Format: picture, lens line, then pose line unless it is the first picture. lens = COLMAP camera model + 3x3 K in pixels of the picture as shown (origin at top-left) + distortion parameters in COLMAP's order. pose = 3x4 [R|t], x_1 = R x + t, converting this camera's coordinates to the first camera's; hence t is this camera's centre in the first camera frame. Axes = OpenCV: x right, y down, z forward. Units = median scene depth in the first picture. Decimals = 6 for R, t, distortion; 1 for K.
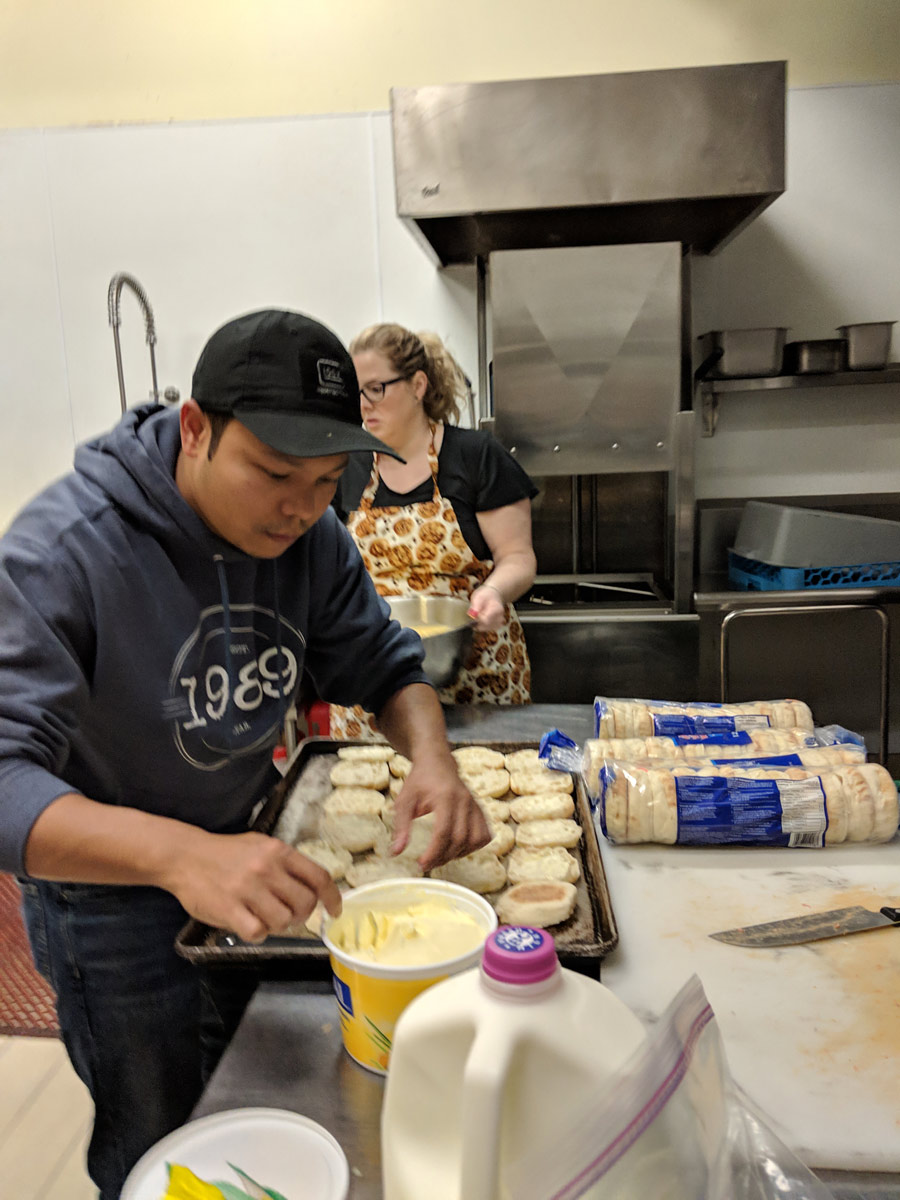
lens RADIAL K [[980.8, 0, 450.0], [0, 980.8, 600.0], [0, 0, 1]] dist [-0.005937, -0.003010]
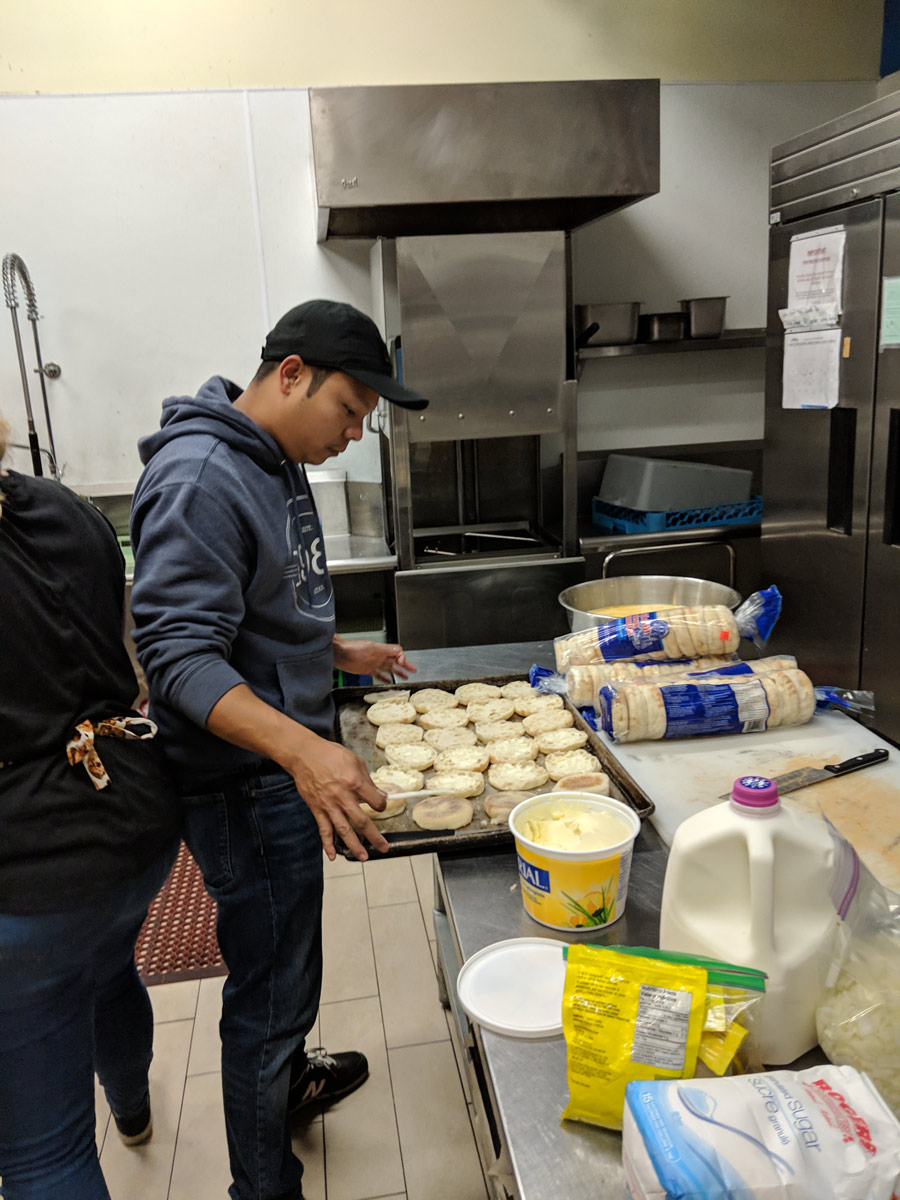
lens RADIAL K [[980.8, 0, 450.0], [0, 980.8, 600.0], [0, 0, 1]] dist [-0.005937, -0.003010]
pose [[0.976122, -0.064730, 0.207355, -0.142423], [0.052990, 0.996688, 0.061686, -0.013974], [-0.210661, -0.049226, 0.976319, -0.095425]]
